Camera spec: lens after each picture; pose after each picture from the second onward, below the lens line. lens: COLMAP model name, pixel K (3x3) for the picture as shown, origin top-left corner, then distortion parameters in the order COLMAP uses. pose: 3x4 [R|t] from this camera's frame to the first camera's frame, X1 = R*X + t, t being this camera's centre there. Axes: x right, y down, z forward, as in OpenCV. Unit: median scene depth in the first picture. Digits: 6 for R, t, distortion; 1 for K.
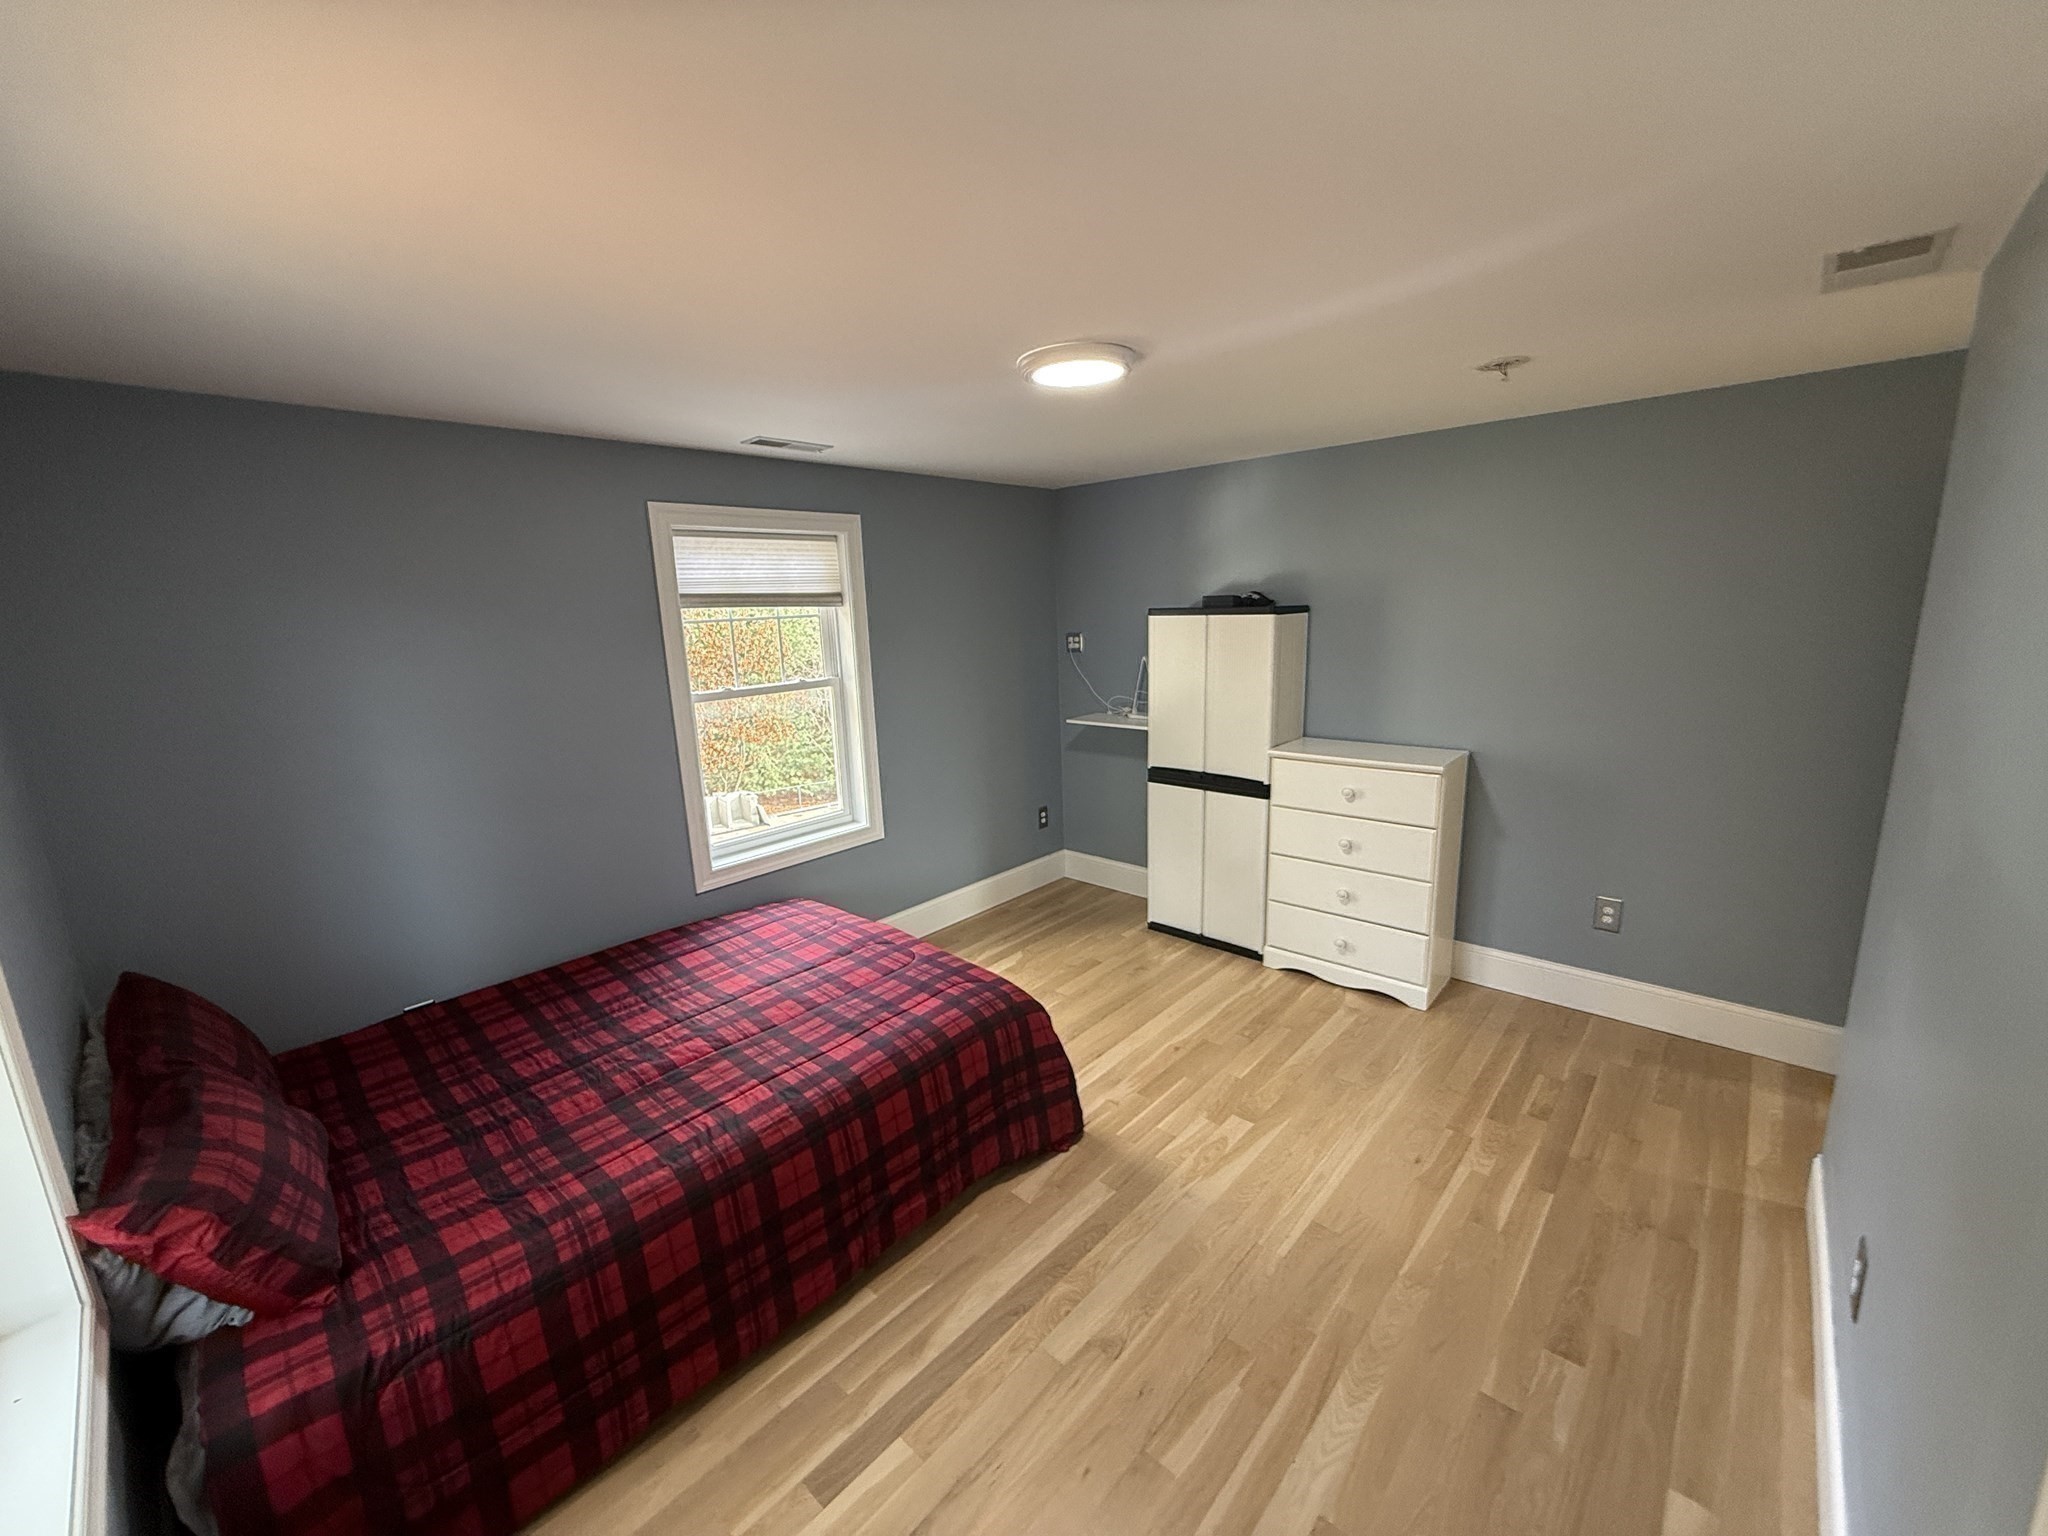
lens RADIAL K [[817.3, 0, 1027.5], [0, 817.3, 774.6], [0, 0, 1]] dist [-0.001317, 0.000737]
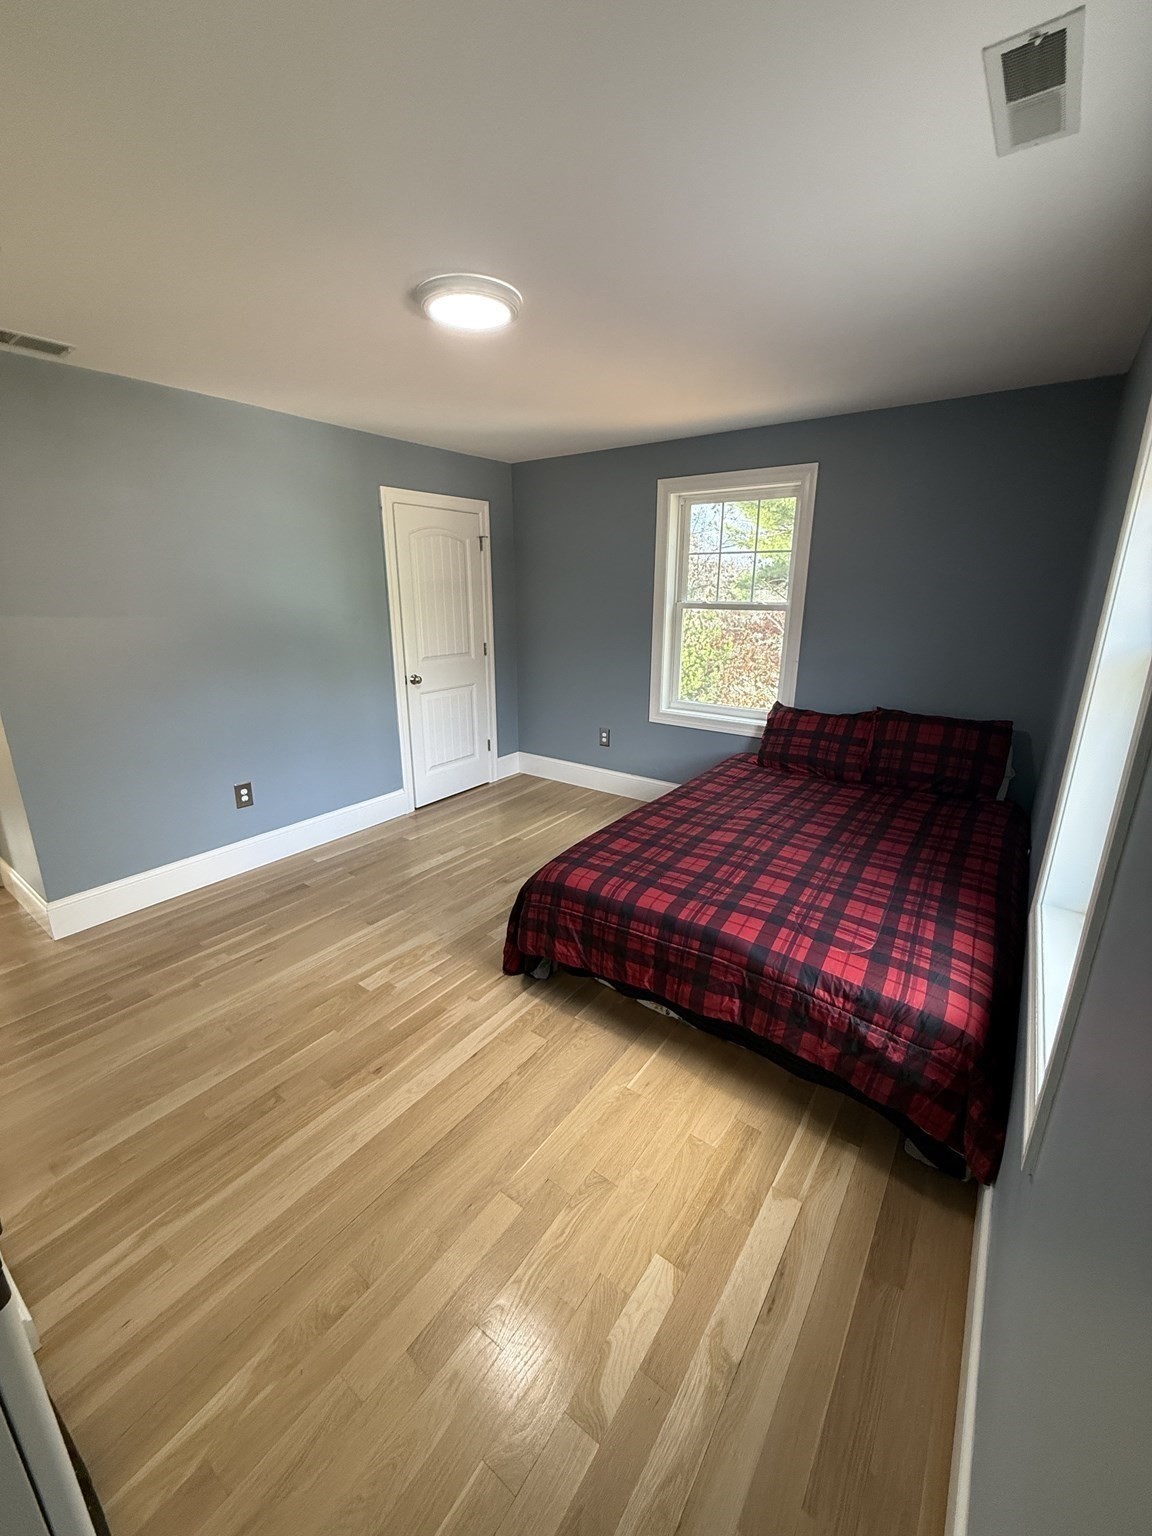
lens RADIAL K [[613.0, 0, 578.7], [0, 613.0, 761.2], [0, 0, 1]] dist [-0.001317, 0.000737]
pose [[-0.994204, 0.059797, -0.089341, 0.017305], [0.010589, 0.881463, 0.472134, -0.279325], [0.106983, 0.468452, -0.876988, 1.668651]]
